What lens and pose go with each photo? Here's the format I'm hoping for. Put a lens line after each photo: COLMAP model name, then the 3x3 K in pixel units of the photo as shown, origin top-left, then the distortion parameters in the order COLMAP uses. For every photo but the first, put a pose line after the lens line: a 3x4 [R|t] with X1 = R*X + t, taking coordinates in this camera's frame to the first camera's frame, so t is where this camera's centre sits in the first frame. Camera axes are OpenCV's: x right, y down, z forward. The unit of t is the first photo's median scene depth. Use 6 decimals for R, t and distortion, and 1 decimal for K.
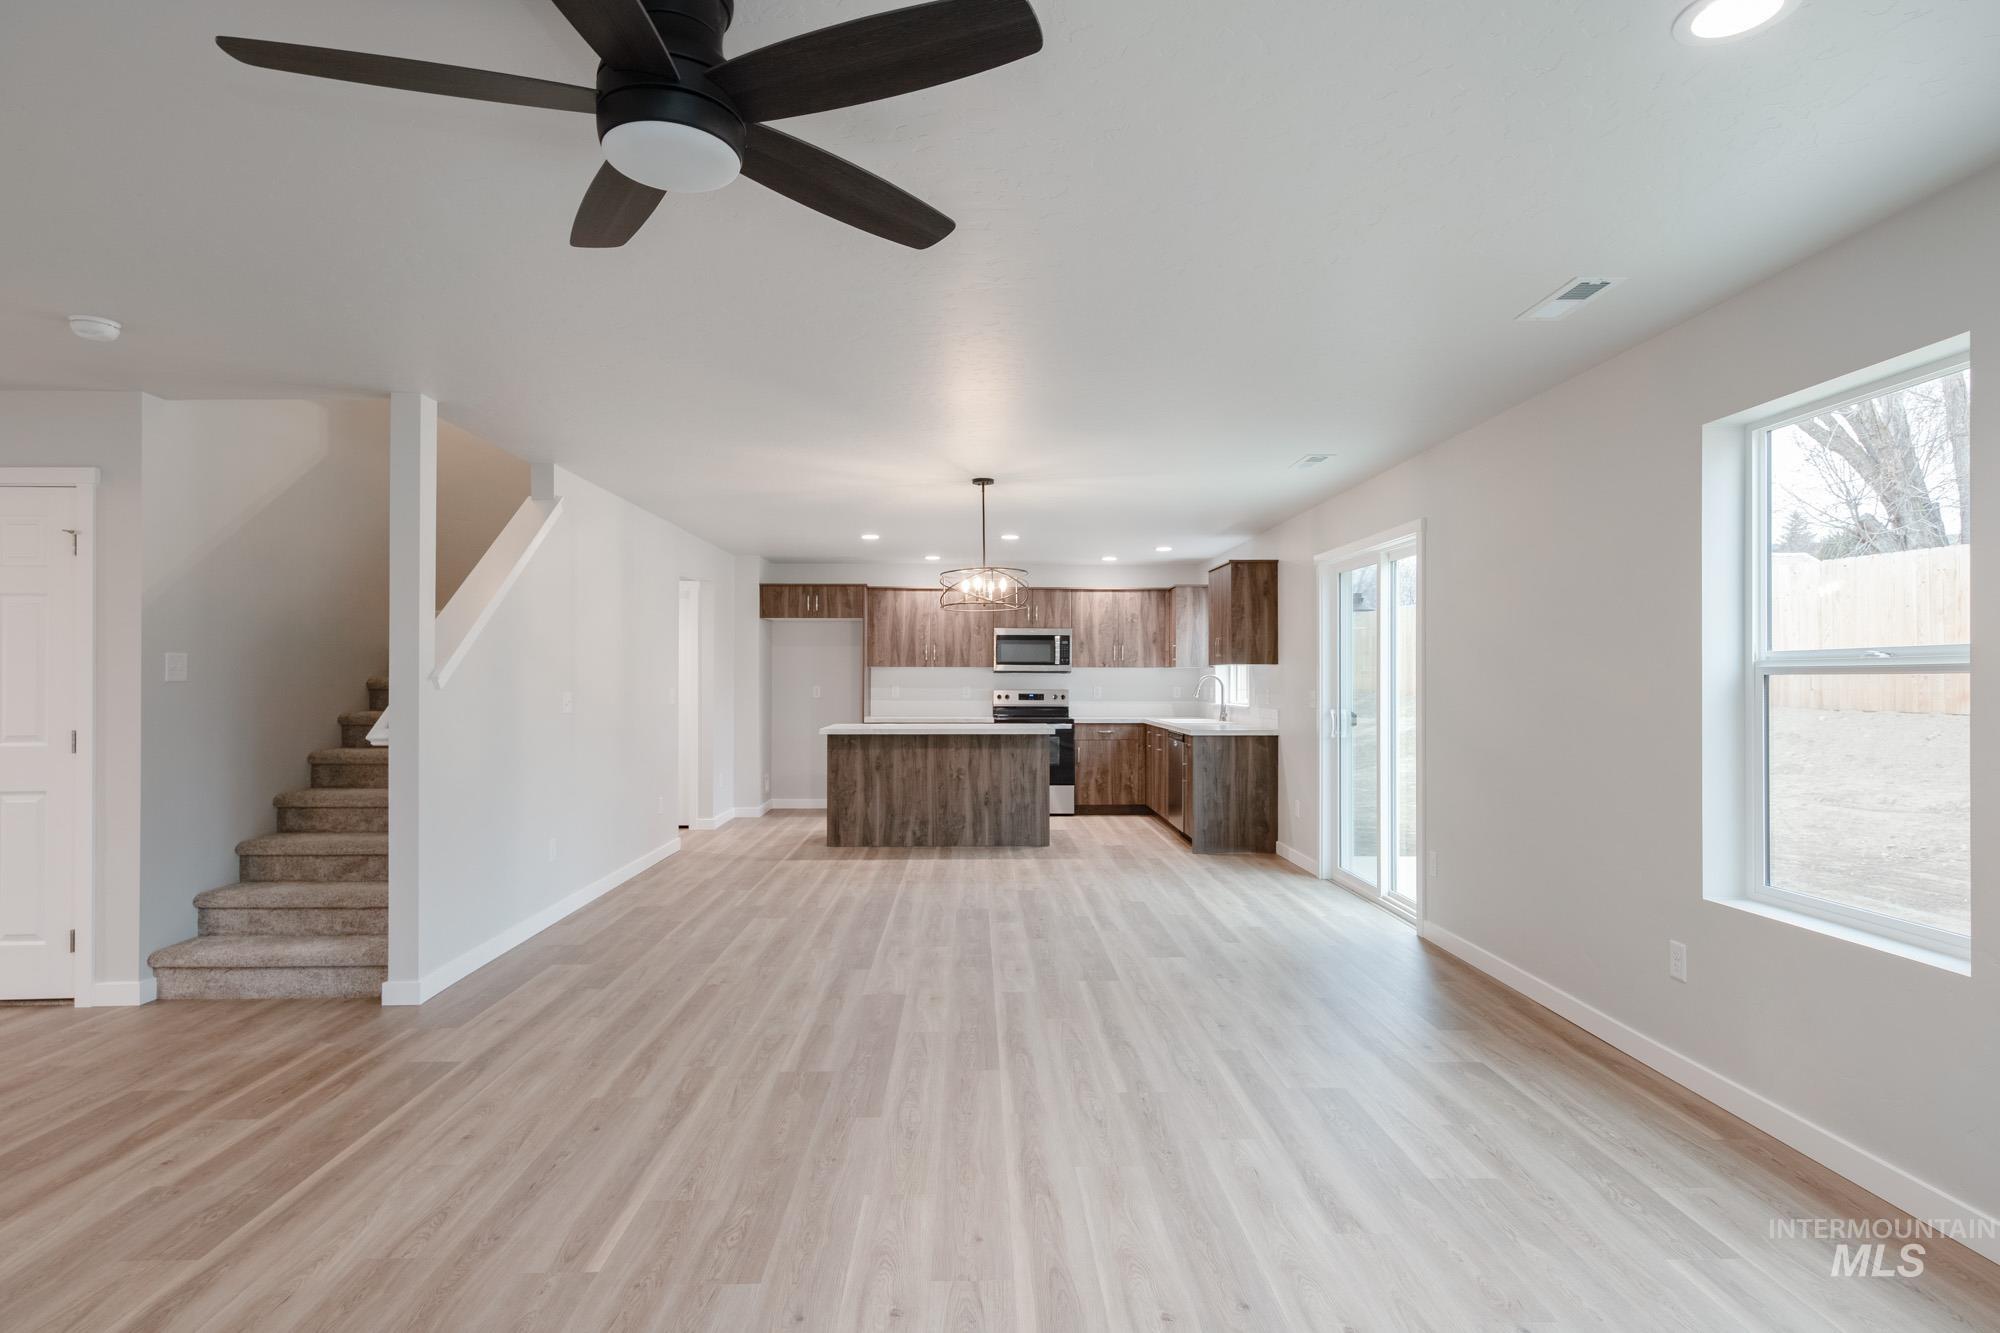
lens RADIAL K [[1054.6, 0, 988.2], [0, 1054.6, 673.2], [0, 0, 1]] dist [0.018052, -0.006873]
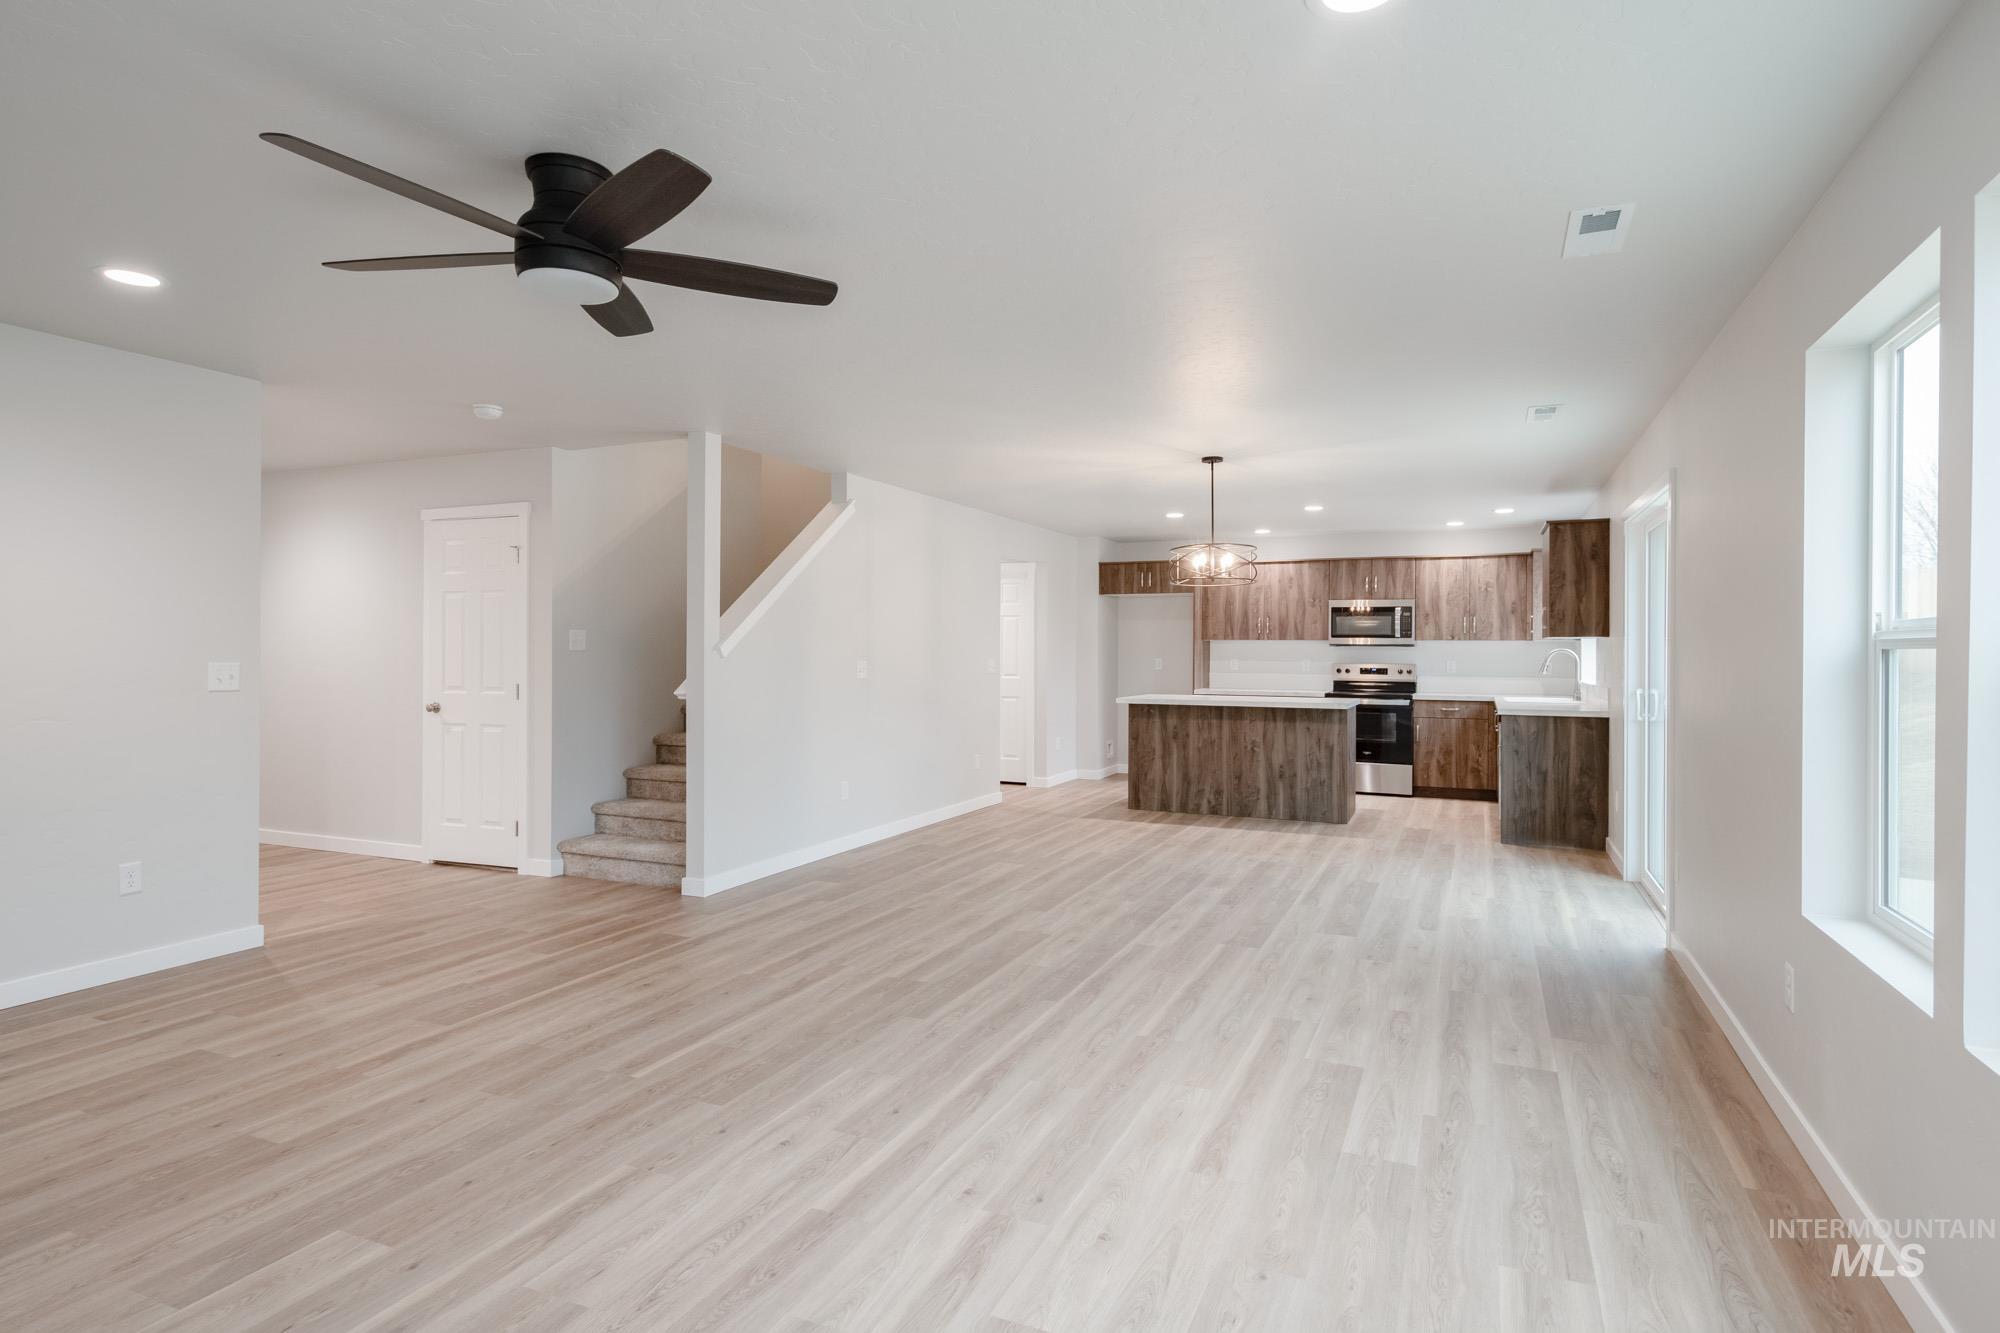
lens RADIAL K [[1054.6, 0, 1009.3], [0, 1054.6, 648.4], [0, 0, 1]] dist [0.018052, -0.006873]
pose [[0.906429, 0.003566, -0.422342, 0.186935], [-0.002574, 0.999992, 0.002919, -0.000231], [0.422350, -0.001559, 0.906432, -0.013159]]
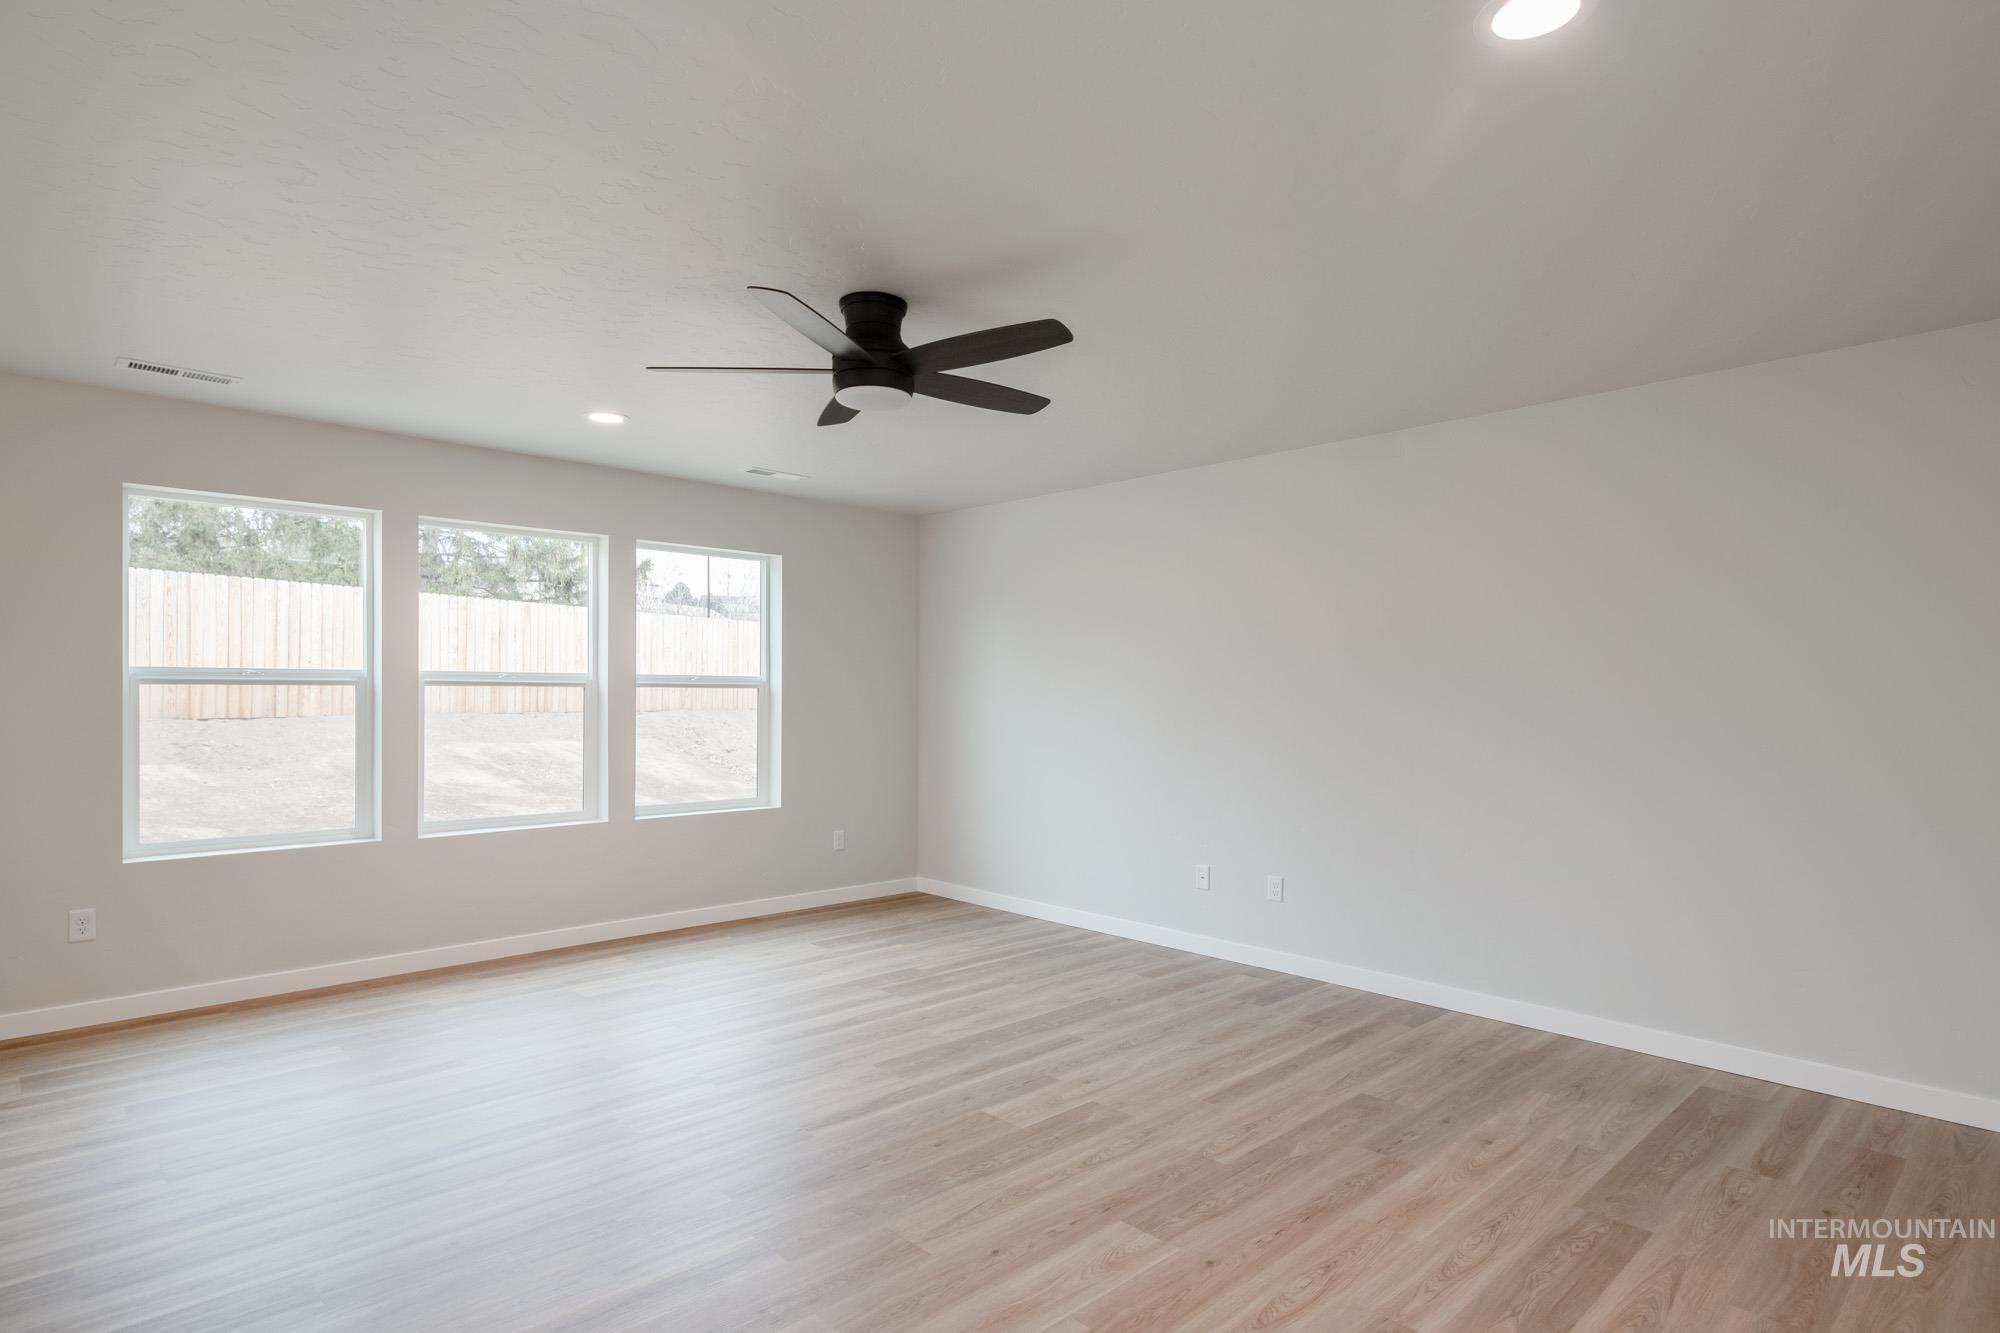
lens RADIAL K [[1054.6, 0, 992.8], [0, 1054.6, 705.8], [0, 0, 1]] dist [0.018052, -0.006873]
pose [[-0.676680, -0.013826, 0.736147, -0.380278], [-0.010062, 0.999904, 0.009531, 0.002268], [-0.736208, -0.000958, -0.676754, 0.445227]]
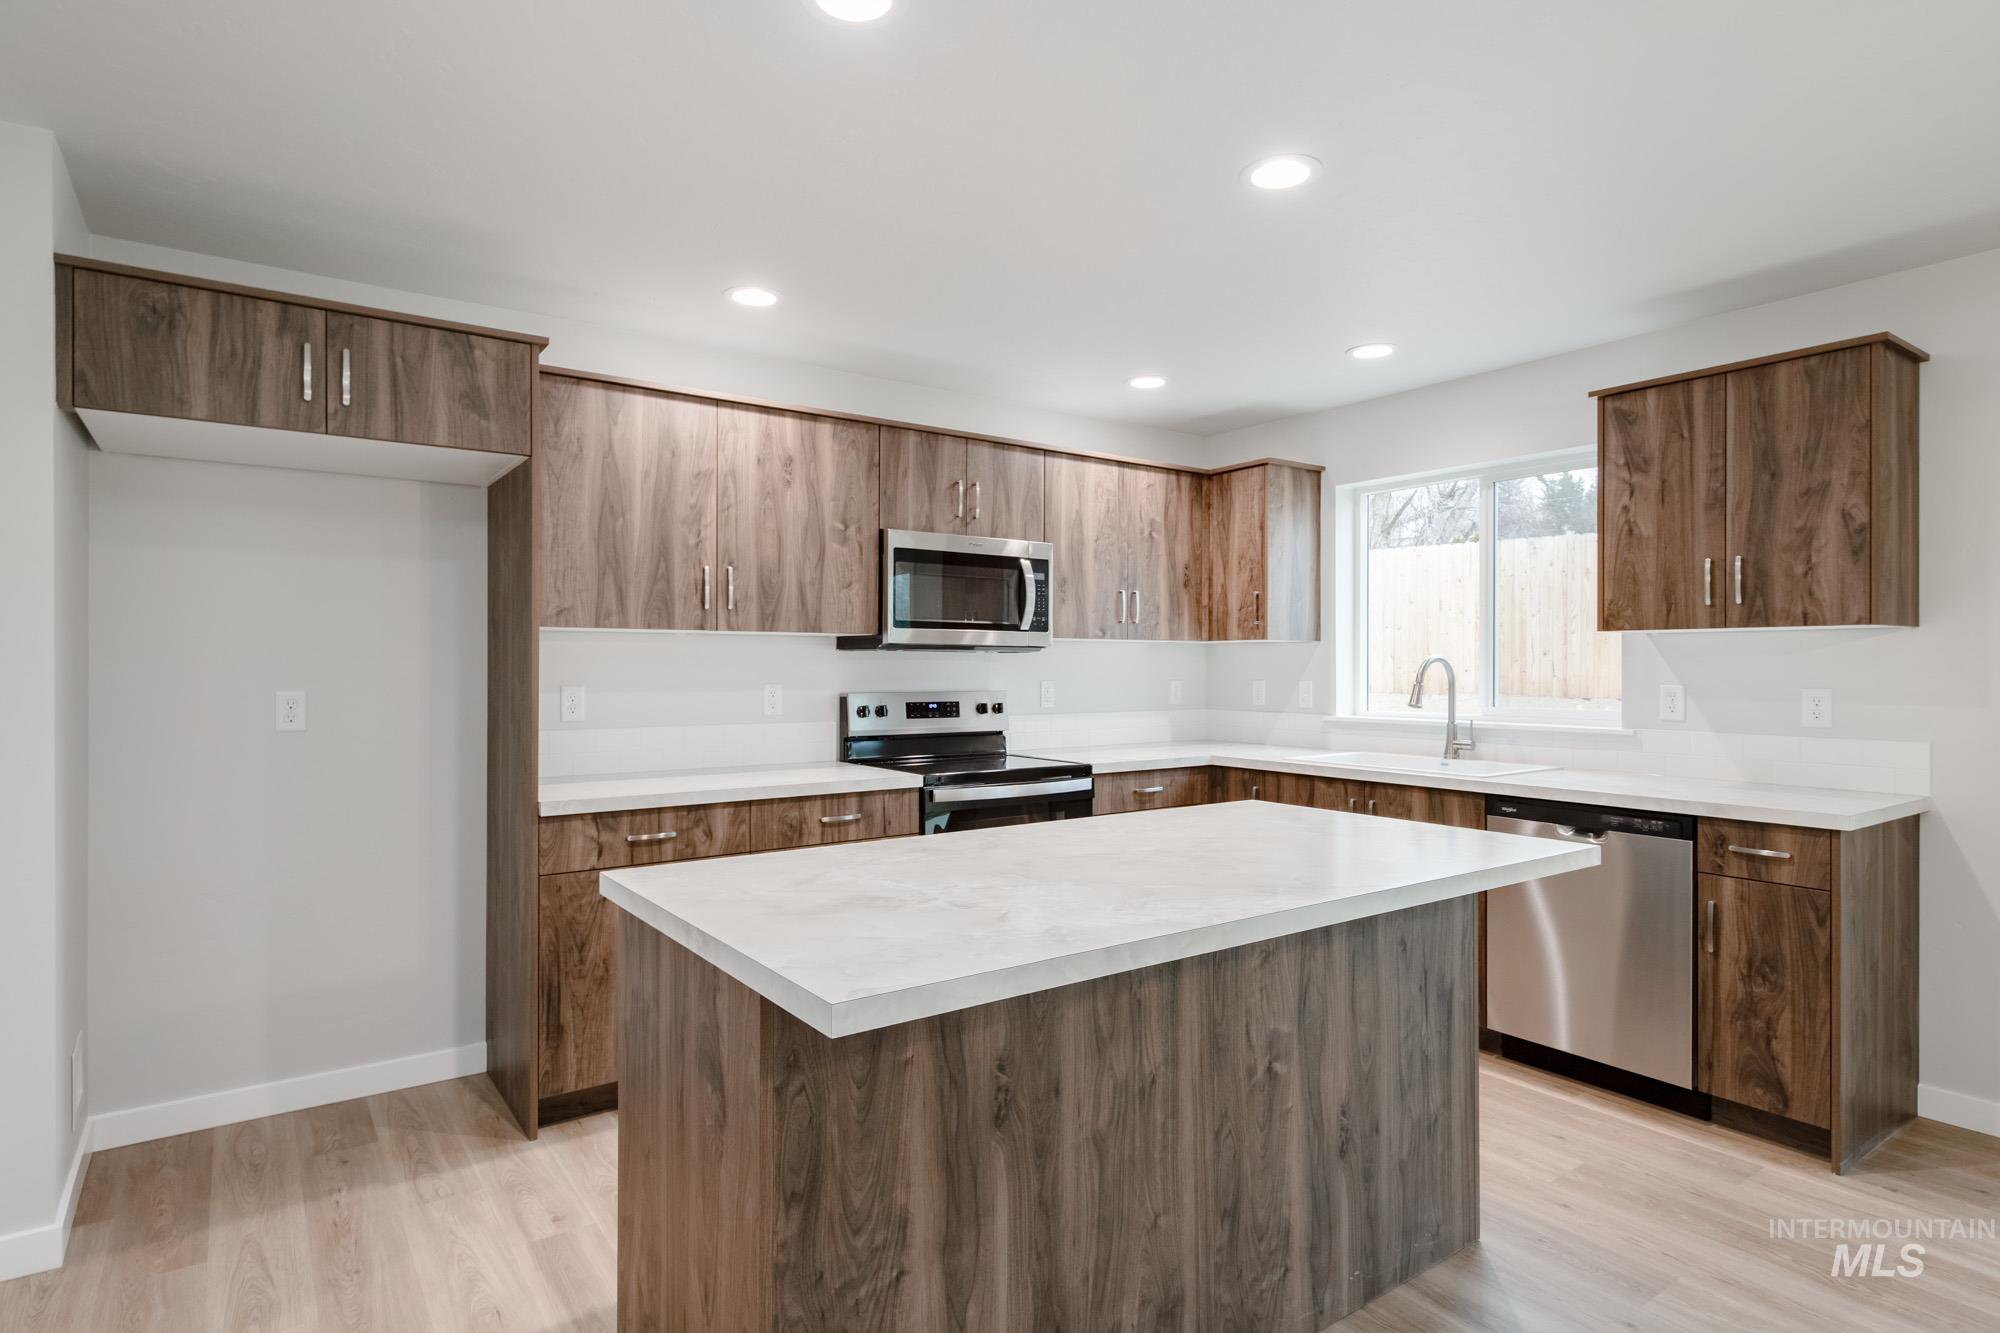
lens RADIAL K [[1054.6, 0, 986.3], [0, 1054.6, 665.6], [0, 0, 1]] dist [0.018052, -0.006873]
pose [[0.826208, -0.001296, 0.563363, -0.217987], [-0.001481, 0.999989, 0.004473, 0.004775], [-0.563363, -0.004530, 0.826197, 0.838241]]
